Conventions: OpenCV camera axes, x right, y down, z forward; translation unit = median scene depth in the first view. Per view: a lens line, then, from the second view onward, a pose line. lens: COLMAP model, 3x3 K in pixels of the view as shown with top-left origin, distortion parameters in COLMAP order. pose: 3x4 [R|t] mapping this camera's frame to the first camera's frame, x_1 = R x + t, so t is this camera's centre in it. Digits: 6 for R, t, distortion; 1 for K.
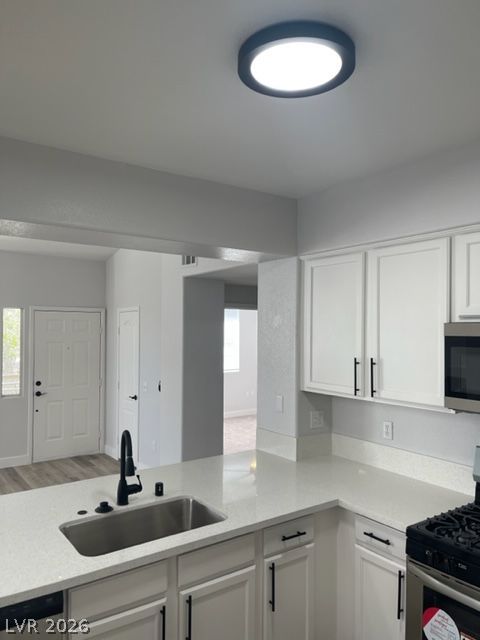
lens RADIAL K [[481.2, 0, 240.0], [0, 481.2, 320.0], [0, 0, 1]] dist [0.009762, -0.058120]
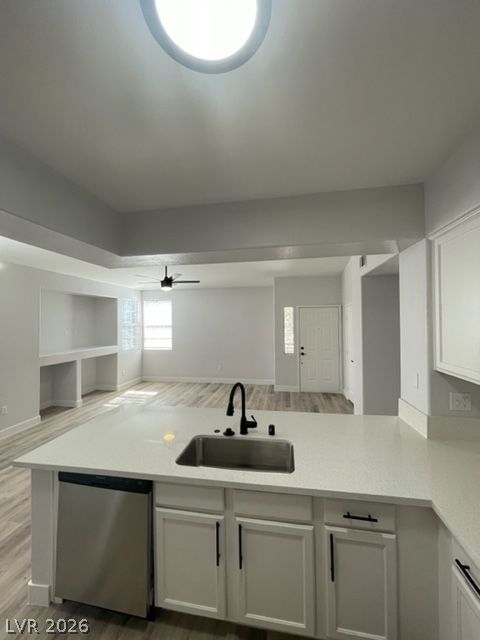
lens RADIAL K [[256.9, 0, 240.0], [0, 256.9, 320.0], [0, 0, 1]] dist [-0.001486, 0.000105]
pose [[0.689619, -0.020020, -0.723895, 0.273700], [0.035256, 0.999361, 0.005948, 0.027792], [0.723313, -0.029623, 0.689884, 0.392113]]
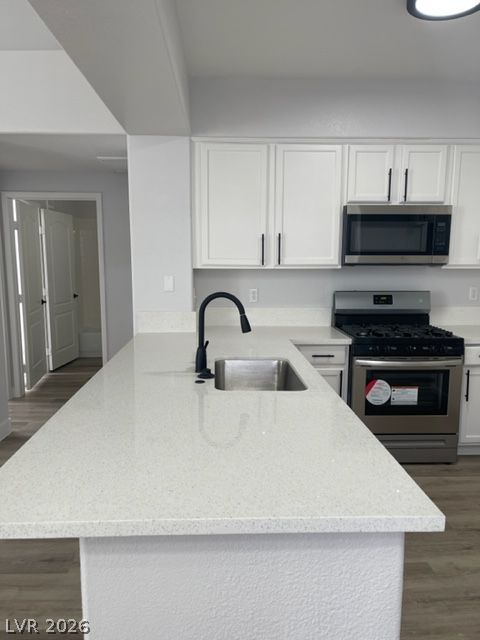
lens RADIAL K [[491.2, 0, 239.6], [0, 491.2, 334.7], [0, 0, 1]] dist [0.033886, -0.006400]
pose [[0.551113, -0.137584, 0.823010, -0.860463], [-0.017968, 0.984128, 0.176550, 0.110288], [-0.834237, -0.112087, 0.539894, 0.342183]]
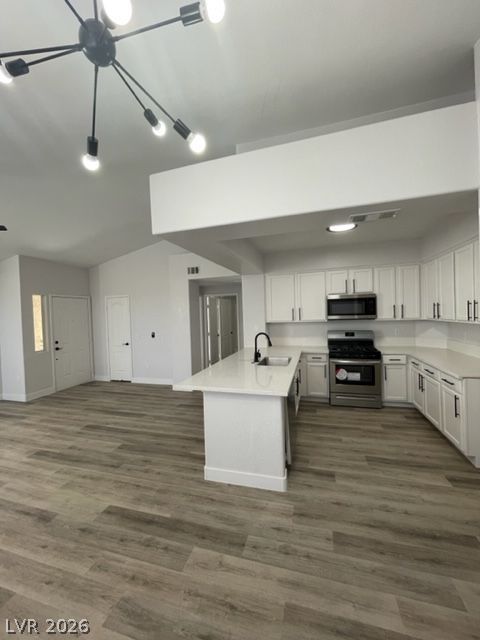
lens RADIAL K [[256.9, 0, 240.0], [0, 256.9, 320.0], [0, 0, 1]] dist [-0.001486, 0.000105]
pose [[0.796533, -0.048970, 0.602608, -1.025730], [0.021927, 0.998398, 0.052151, 0.059003], [-0.604197, -0.028326, 0.796331, -0.108862]]
